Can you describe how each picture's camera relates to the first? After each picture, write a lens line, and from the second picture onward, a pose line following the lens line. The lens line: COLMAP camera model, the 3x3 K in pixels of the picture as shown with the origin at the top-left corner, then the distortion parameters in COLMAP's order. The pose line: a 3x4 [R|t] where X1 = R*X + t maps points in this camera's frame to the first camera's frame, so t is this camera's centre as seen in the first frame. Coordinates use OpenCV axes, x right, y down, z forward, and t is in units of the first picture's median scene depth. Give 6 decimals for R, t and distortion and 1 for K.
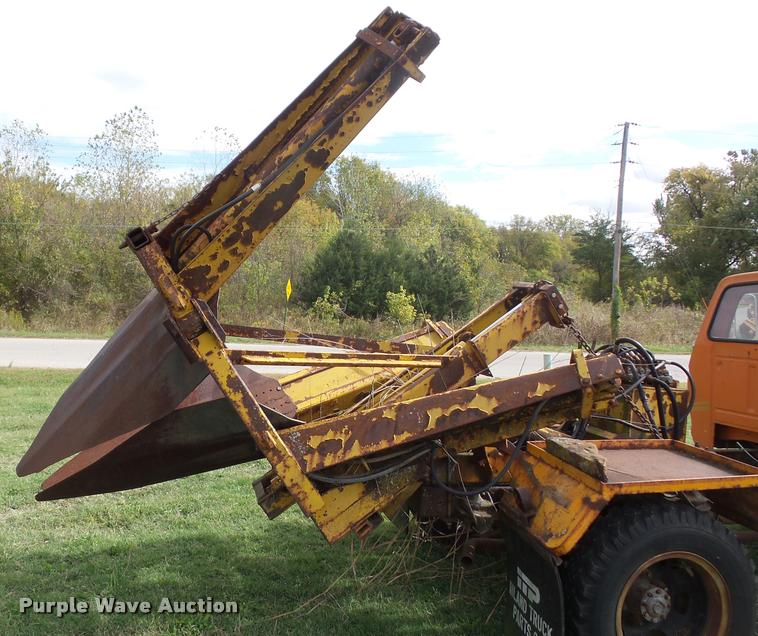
lens RADIAL K [[633.2, 0, 310.1], [0, 633.2, 293.8], [0, 0, 1]] dist [-0.010849, 0.004740]
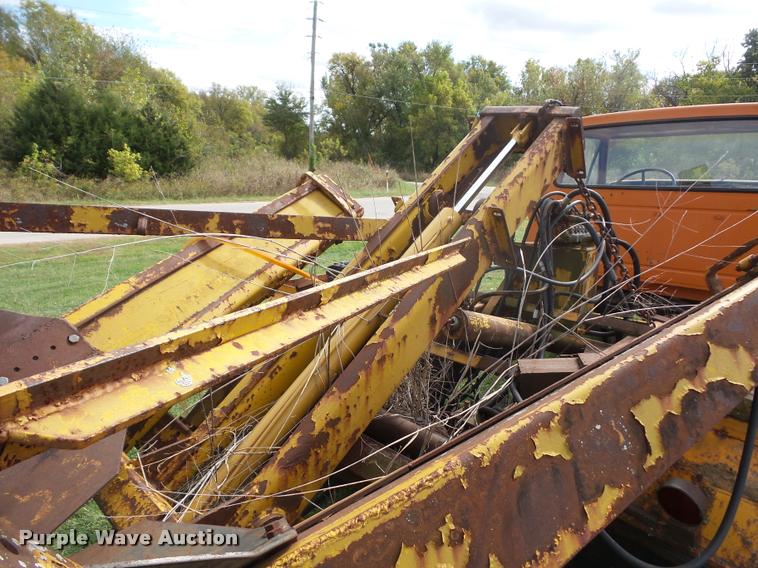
lens RADIAL K [[522.2, 0, 379.3], [0, 522.2, 280.8], [0, 0, 1]] dist [0.002589, -0.002199]
pose [[0.815754, -0.139911, 0.561222, -0.098786], [0.002139, 0.971026, 0.238965, 0.035213], [-0.578395, -0.193737, 0.792417, 0.845364]]
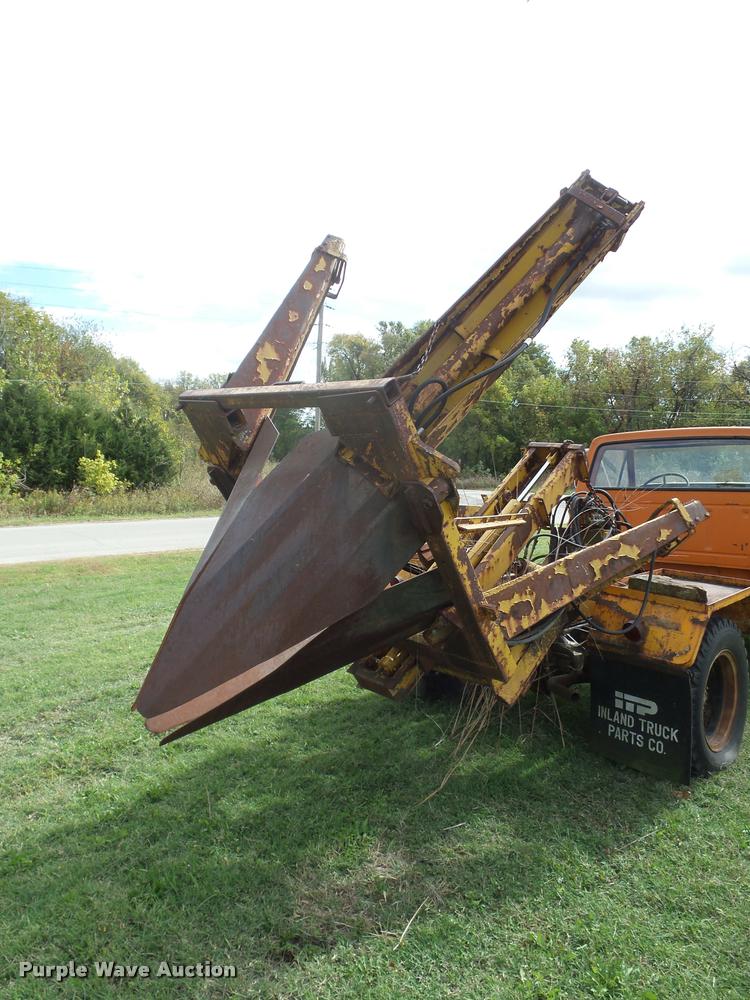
lens RADIAL K [[688.9, 0, 380.7], [0, 688.9, 502.3], [0, 0, 1]] dist [0.002589, -0.002199]
pose [[0.823859, -0.057368, 0.563884, -0.749697], [0.020437, 0.997224, 0.071595, -0.008256], [-0.566426, -0.047460, 0.822745, 0.241333]]
